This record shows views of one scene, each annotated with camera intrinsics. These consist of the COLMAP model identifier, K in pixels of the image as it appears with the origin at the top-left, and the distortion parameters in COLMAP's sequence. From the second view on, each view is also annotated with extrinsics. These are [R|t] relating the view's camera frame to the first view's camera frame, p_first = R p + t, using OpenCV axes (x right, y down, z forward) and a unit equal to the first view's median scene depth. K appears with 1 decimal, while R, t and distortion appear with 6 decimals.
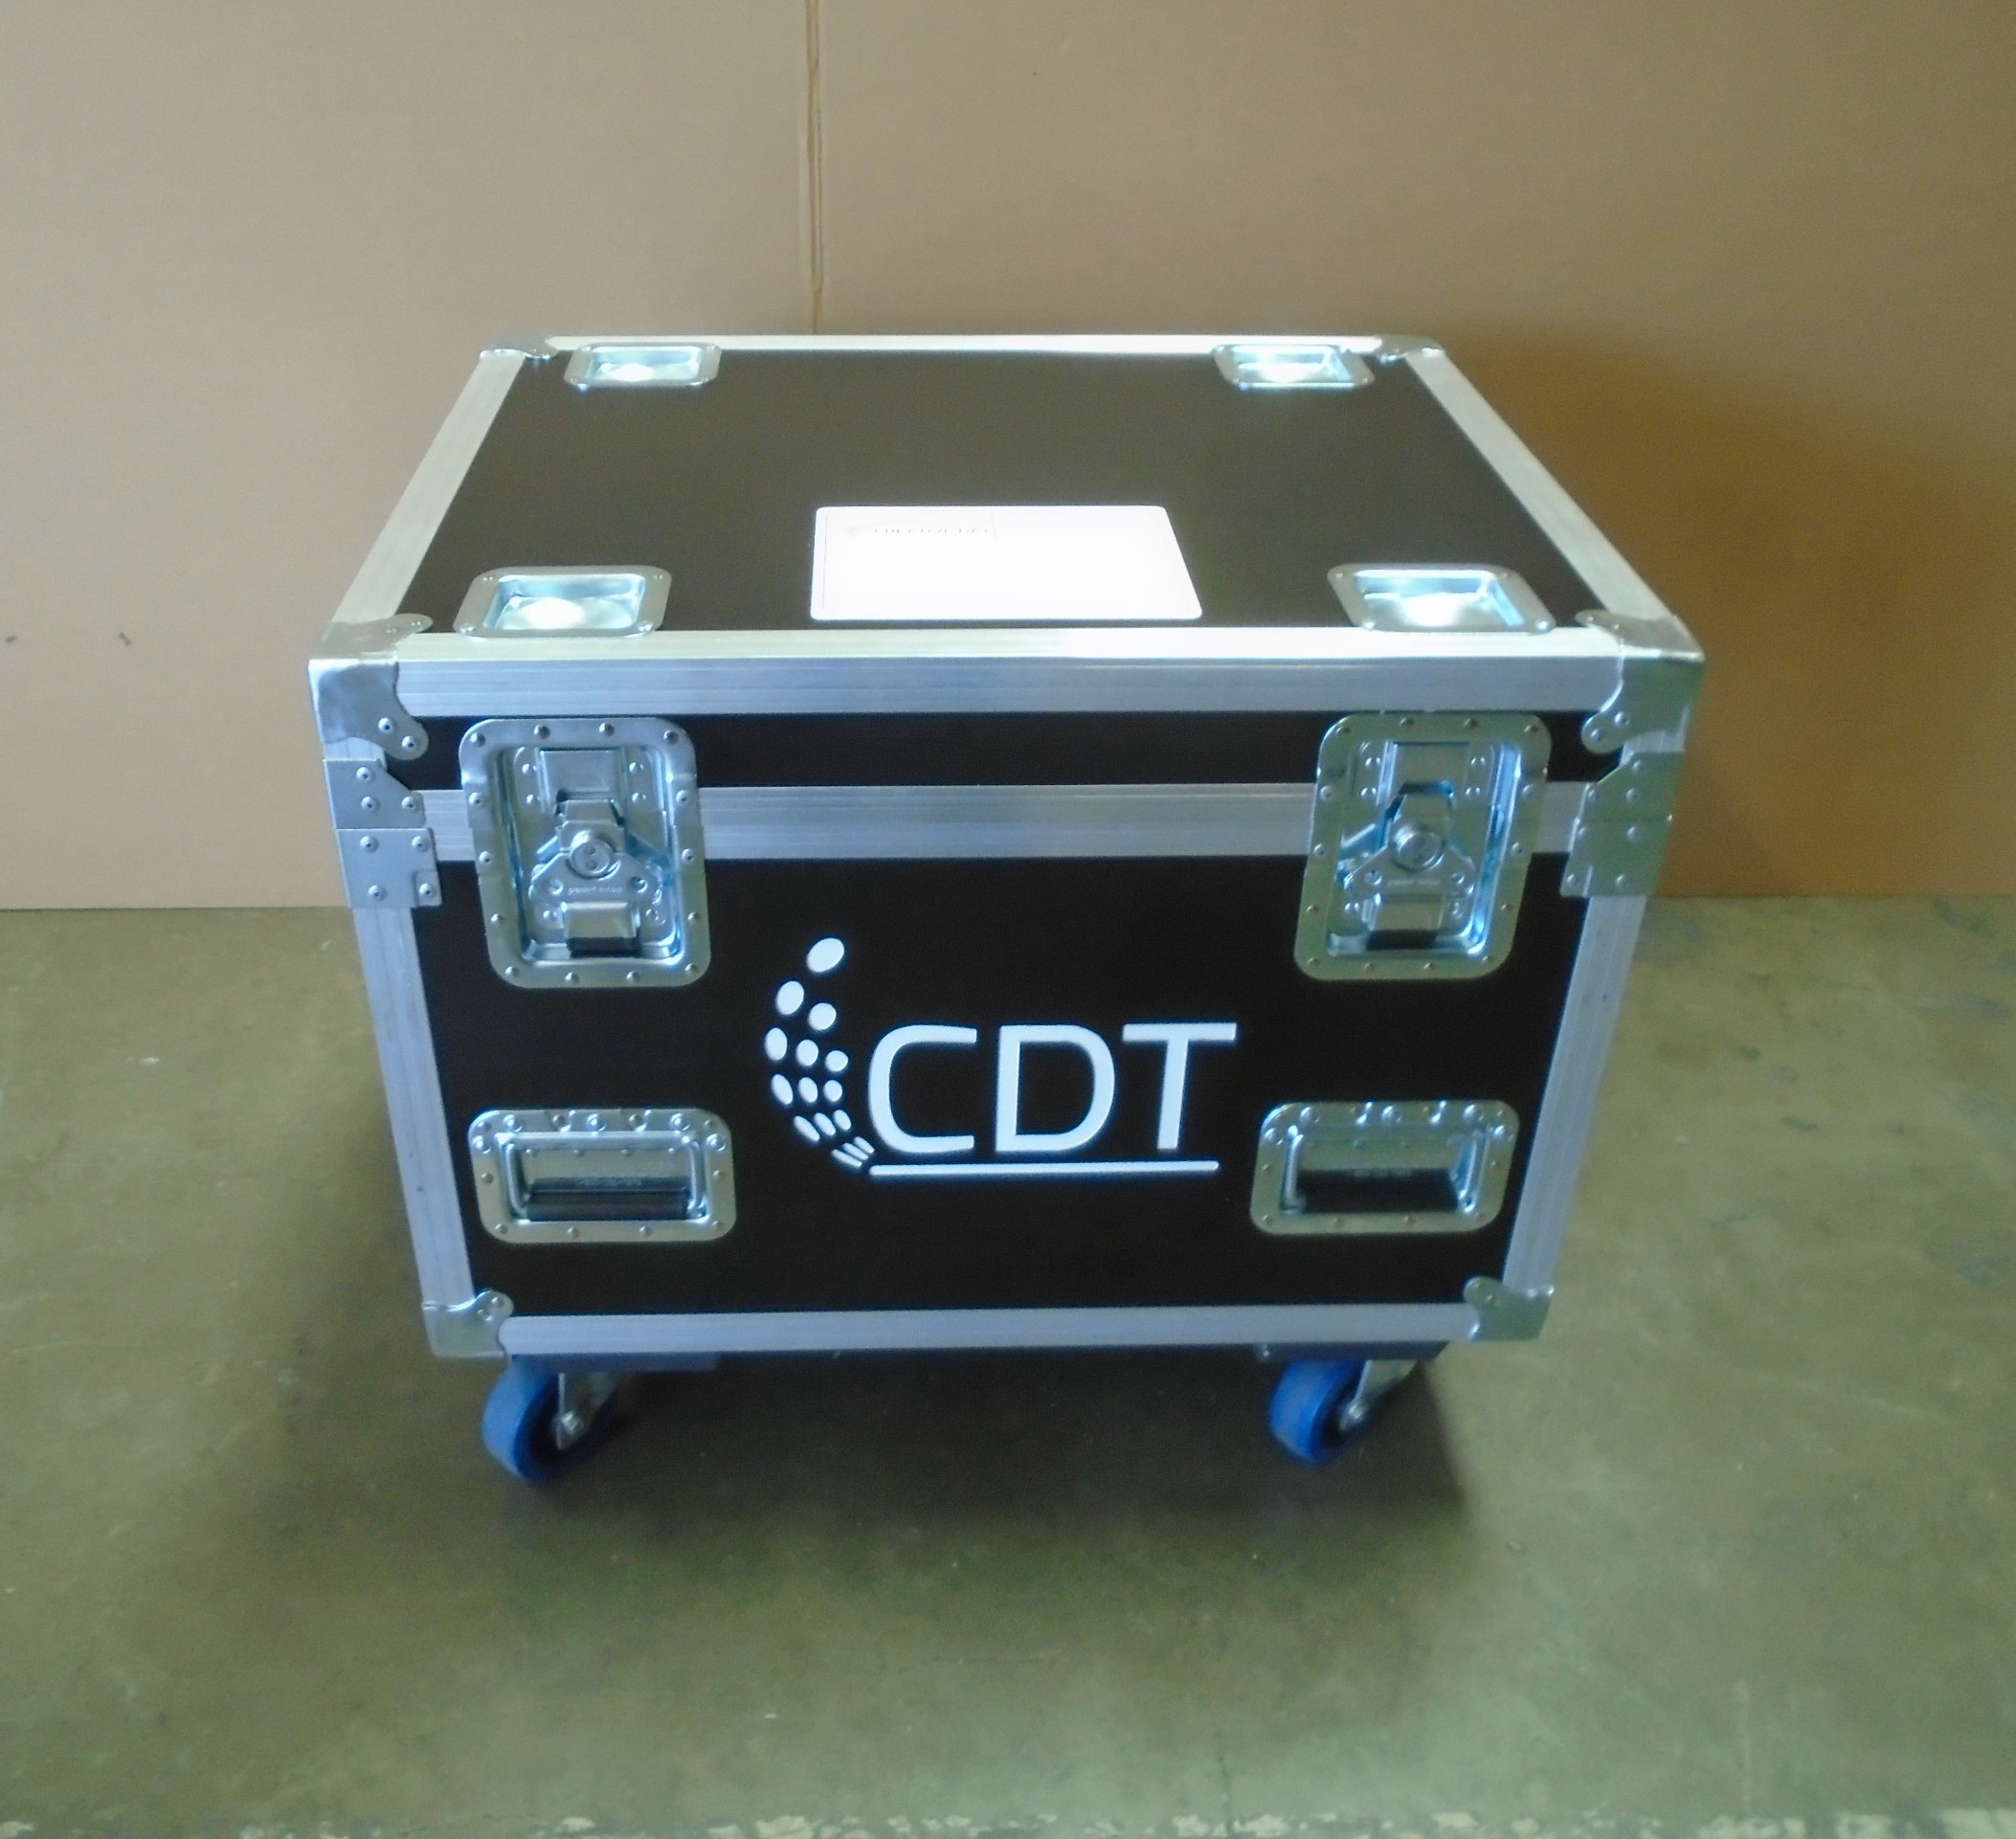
lens RADIAL K [[1908.7, 0, 996.8], [0, 1908.7, 919.7], [0, 0, 1]] dist [-0.004623, 0.000000]
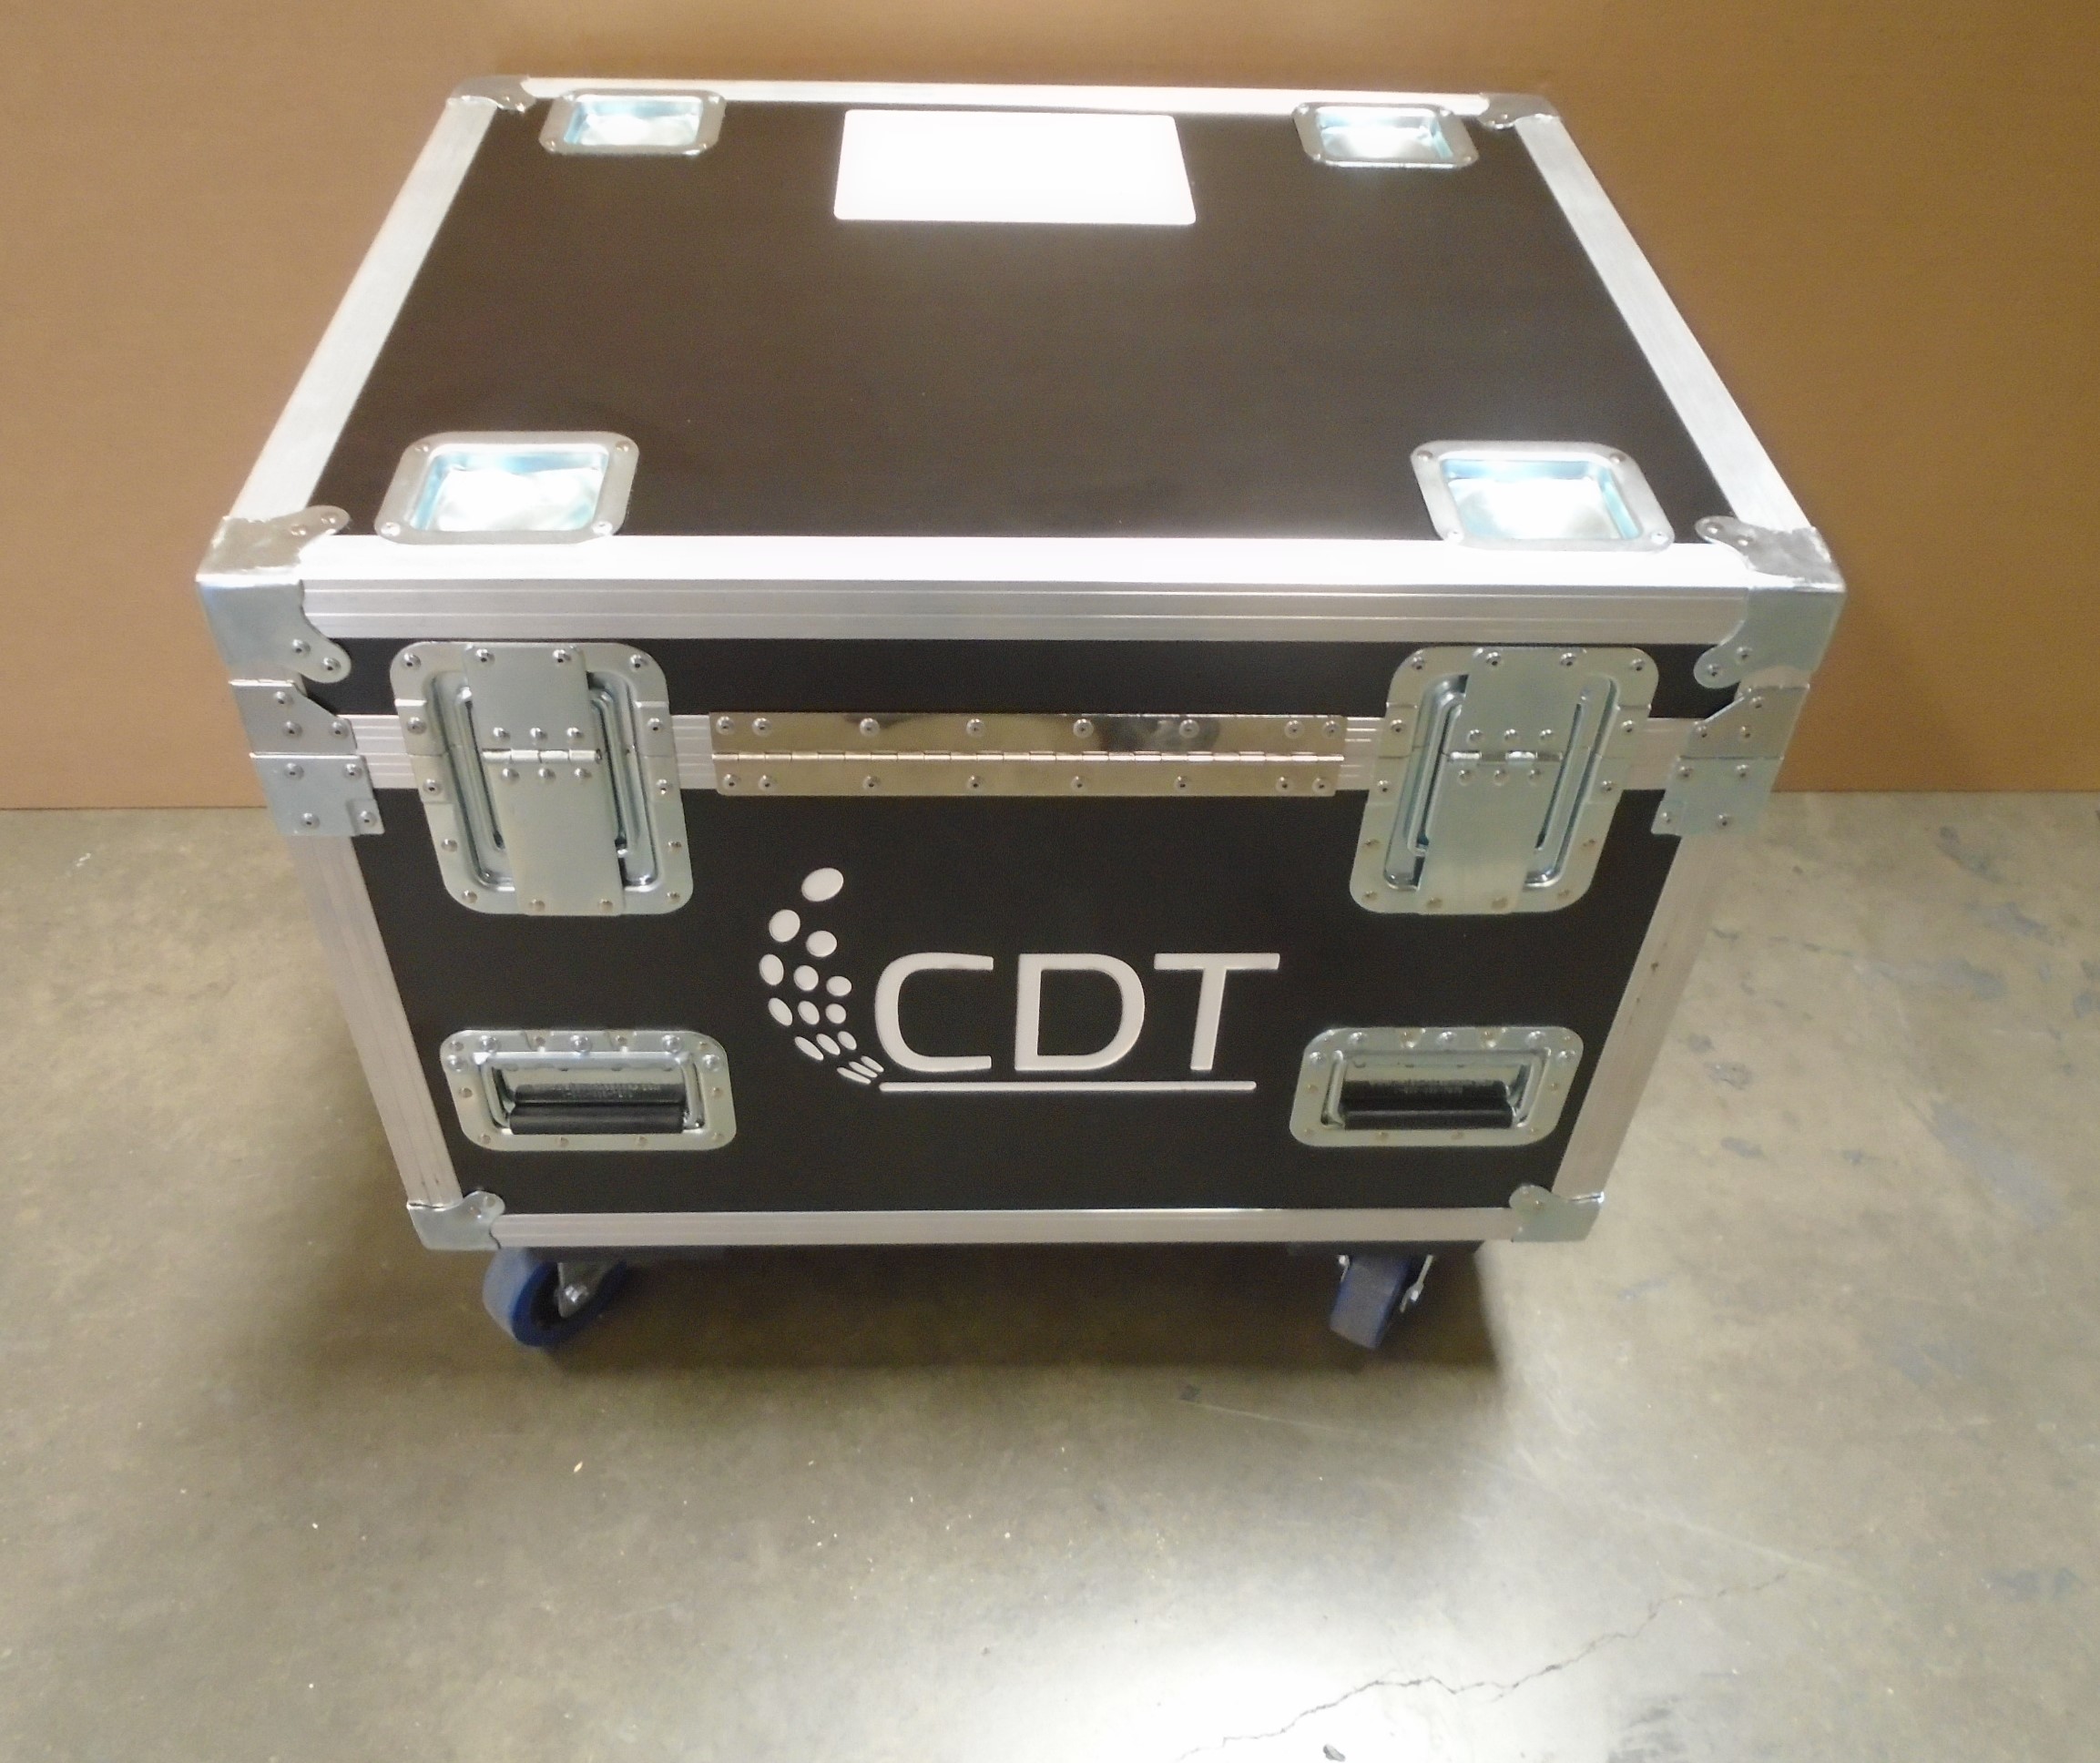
lens RADIAL K [[1813.8, 0, 1058.7], [0, 1813.8, 882.9], [0, 0, 1]] dist [0.002579, 0.016256]
pose [[0.999749, 0.022170, -0.003210, 0.021681], [-0.021176, 0.982076, 0.187293, -0.134706], [0.007305, -0.187178, 0.982299, 0.156700]]
